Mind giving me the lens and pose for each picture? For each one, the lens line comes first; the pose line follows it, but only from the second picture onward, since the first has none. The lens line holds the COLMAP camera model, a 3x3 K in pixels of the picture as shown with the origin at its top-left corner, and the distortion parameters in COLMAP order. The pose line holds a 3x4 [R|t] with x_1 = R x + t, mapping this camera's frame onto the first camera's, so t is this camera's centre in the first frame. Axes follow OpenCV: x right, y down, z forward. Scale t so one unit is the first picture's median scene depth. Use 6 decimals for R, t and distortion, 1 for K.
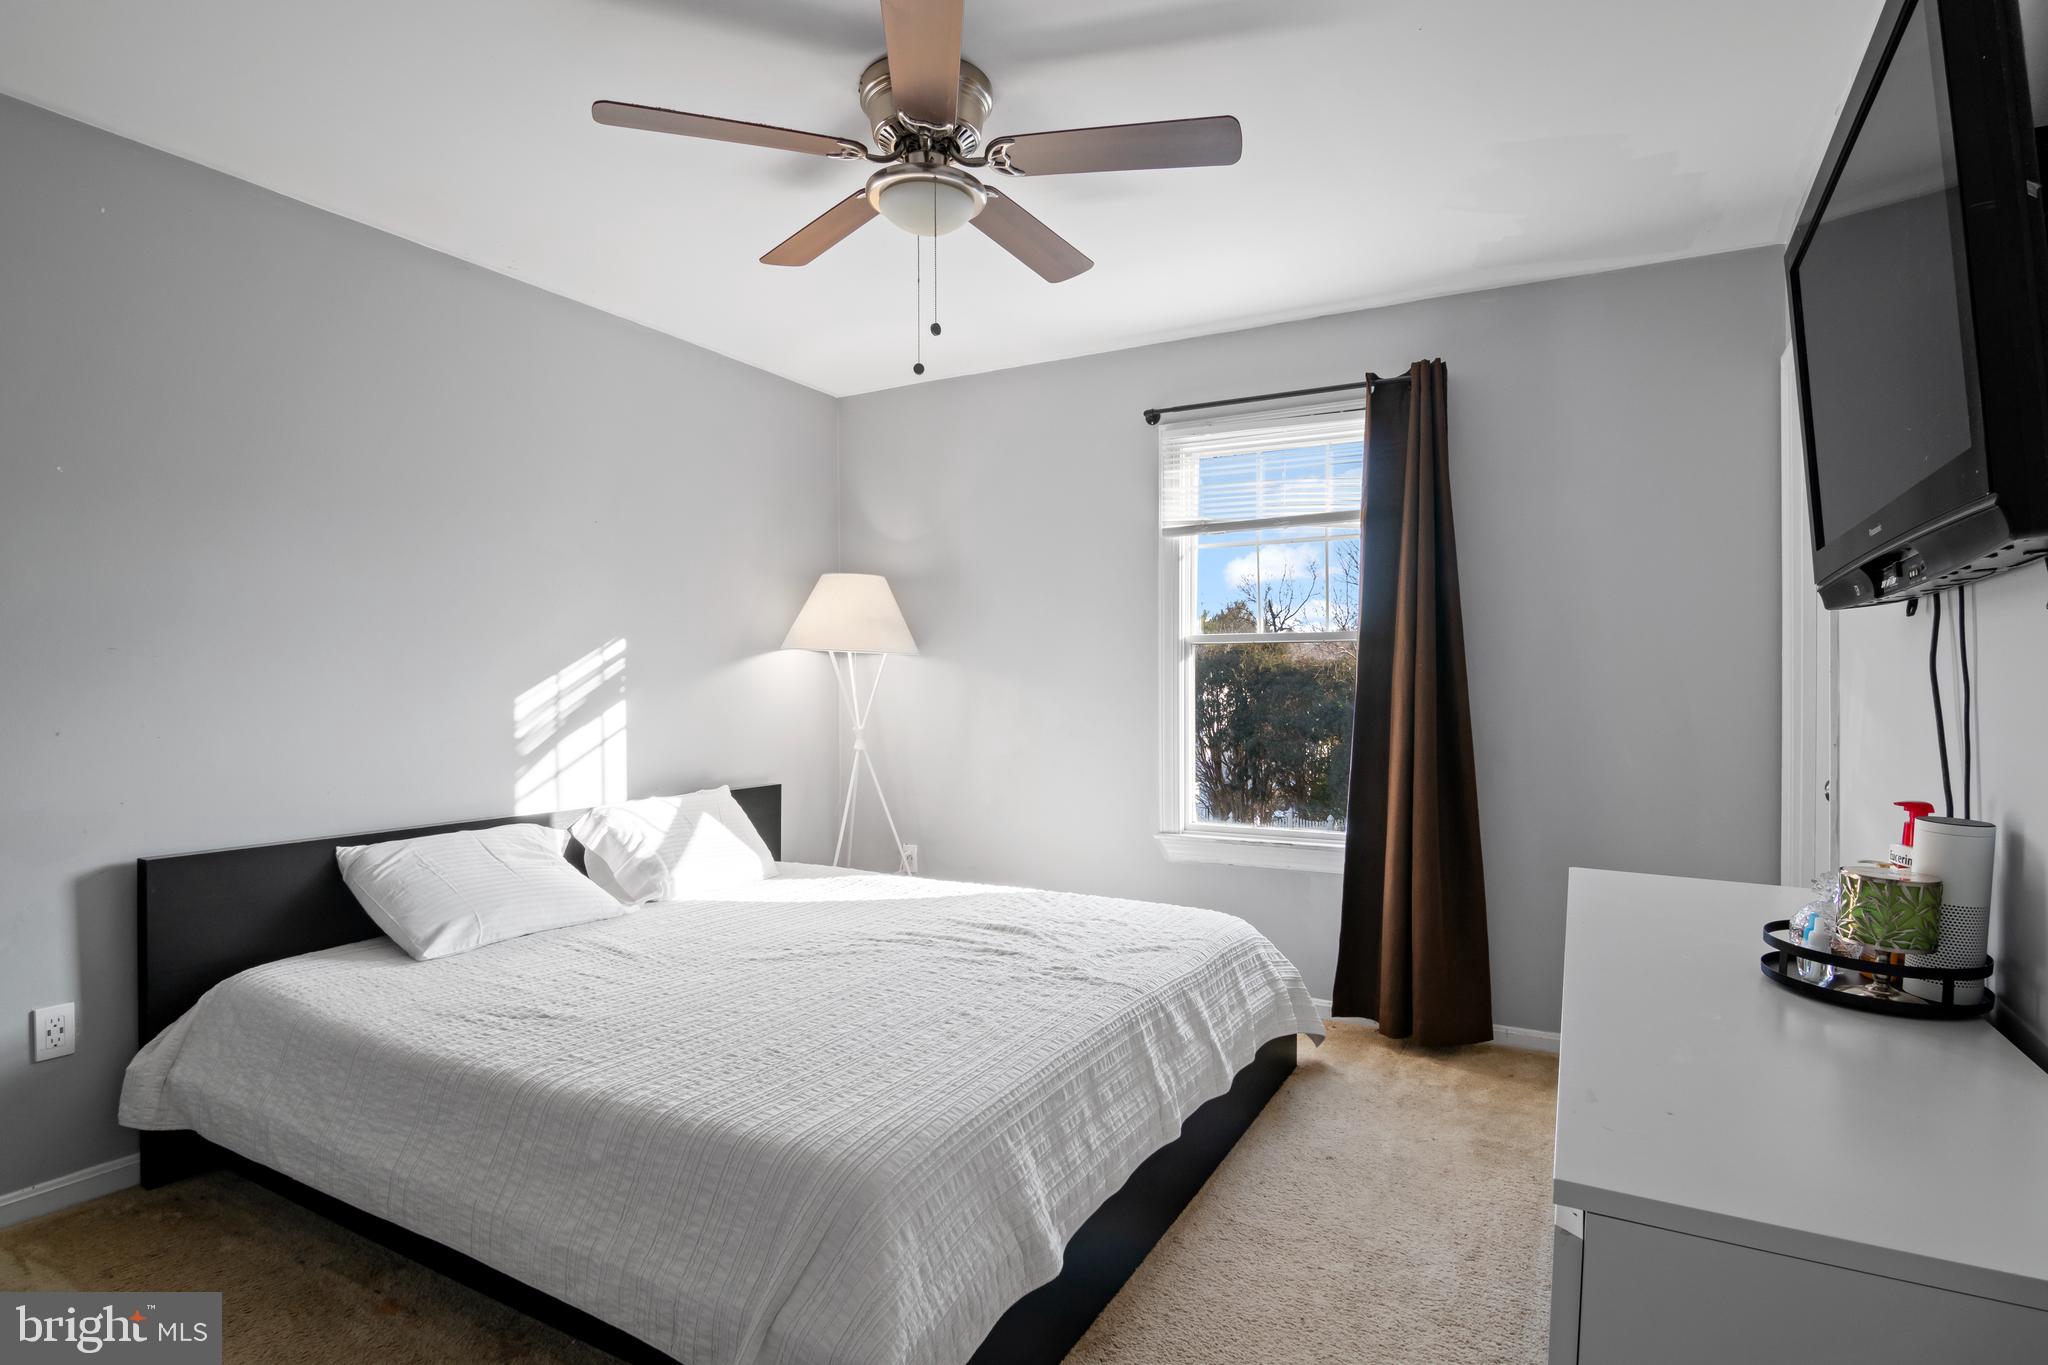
lens RADIAL K [[1042.5, 0, 1030.0], [0, 1042.5, 688.7], [0, 0, 1]] dist [0.000876, -0.014303]
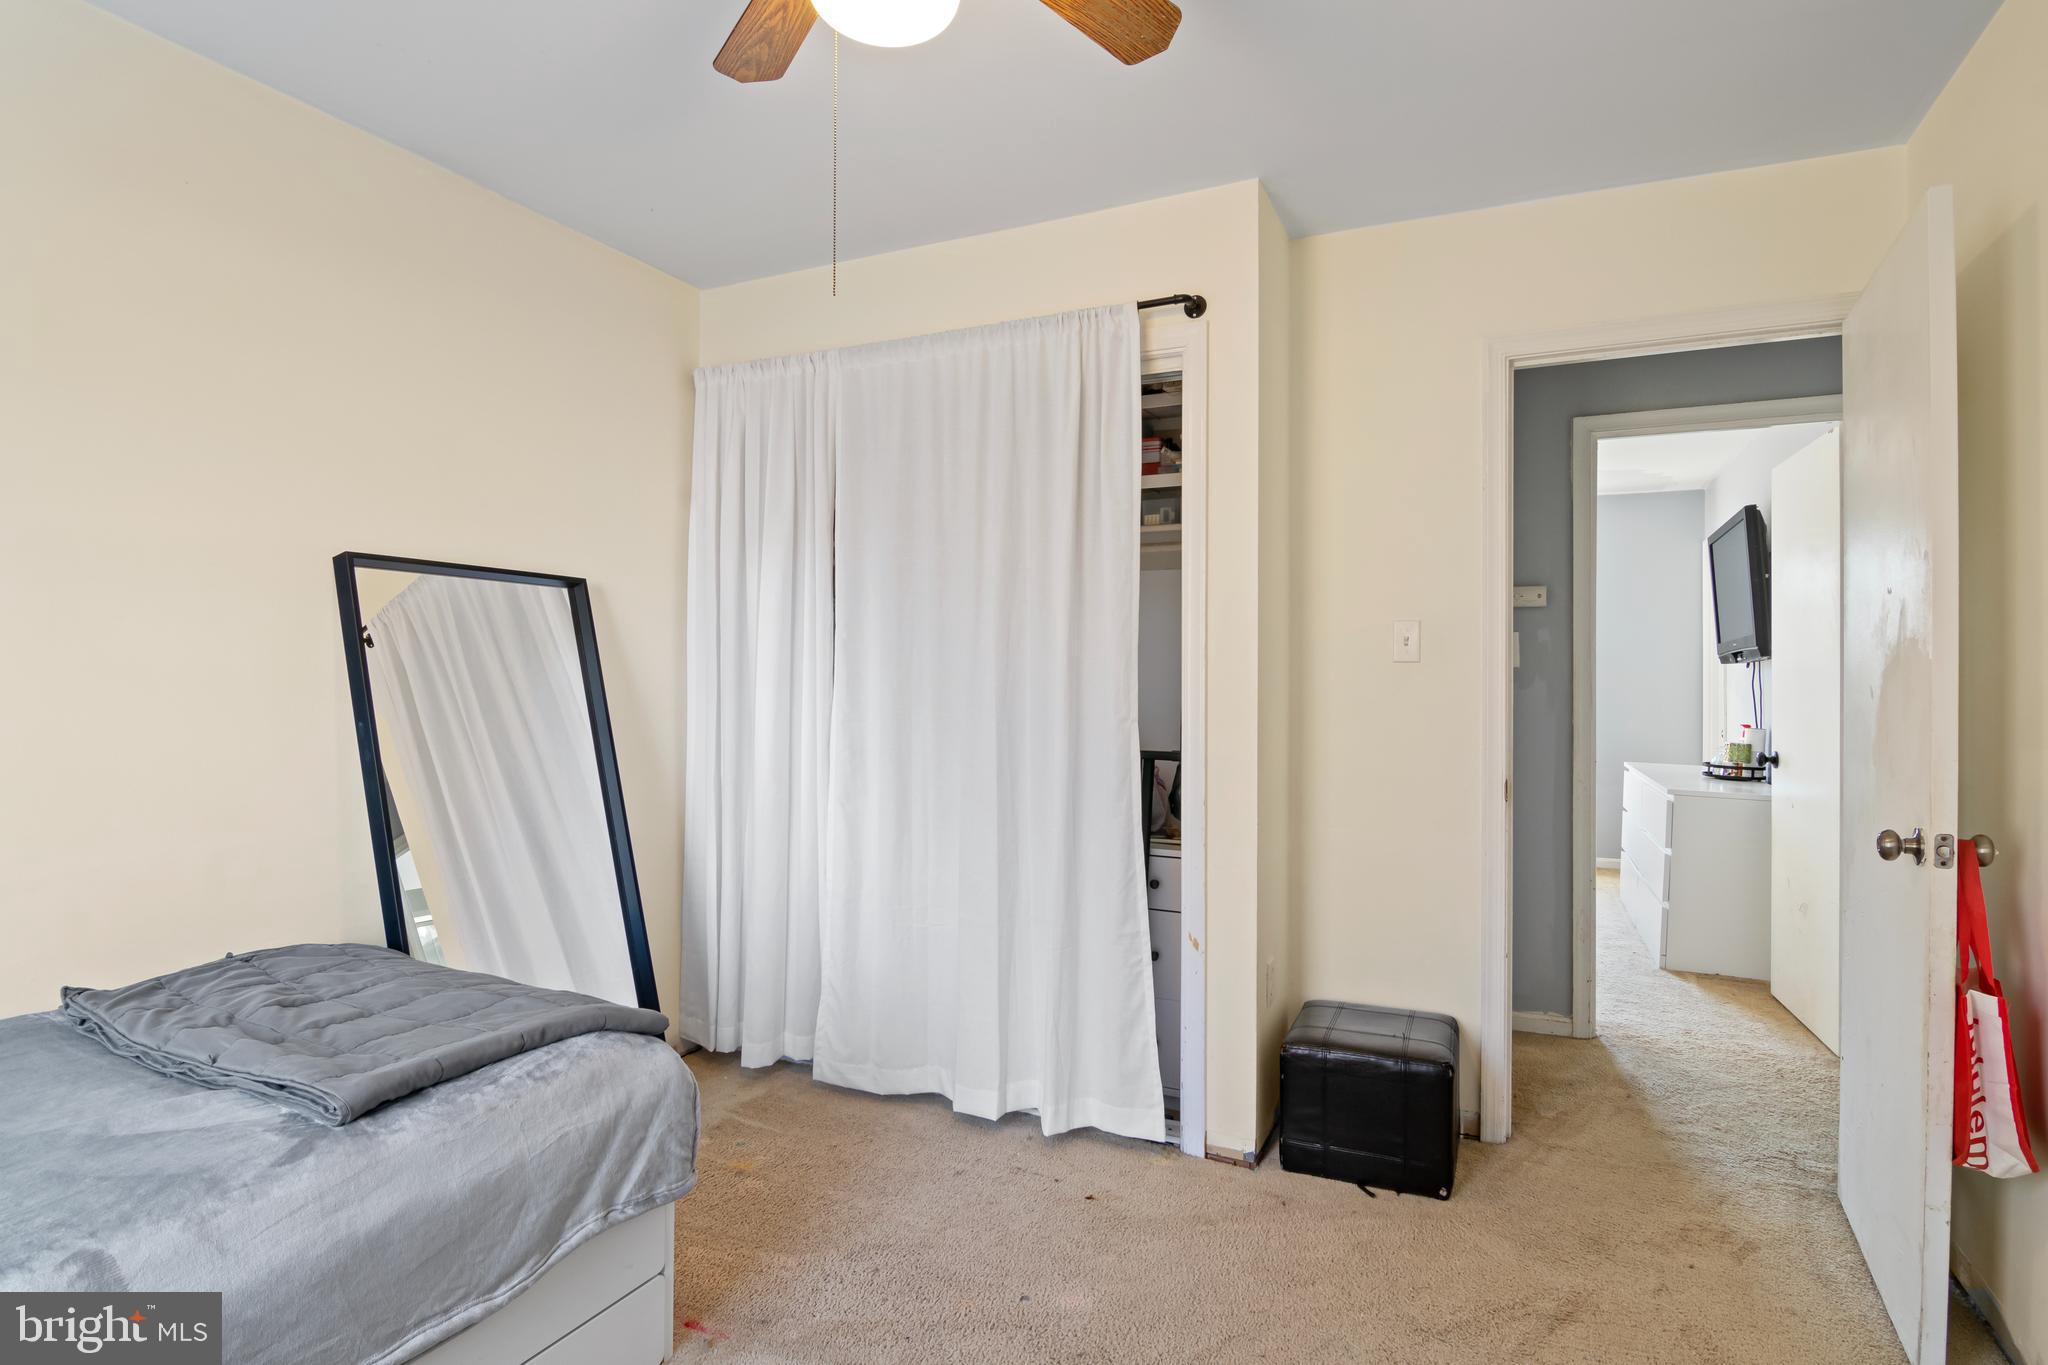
lens RADIAL K [[1042.5, 0, 1030.0], [0, 1042.5, 688.7], [0, 0, 1]] dist [0.000876, -0.014303]
pose [[0.997956, 0.002247, 0.063860, -1.848544], [-0.002145, 0.999996, -0.001666, 0.003165], [-0.063864, 0.001526, 0.997957, -2.438877]]
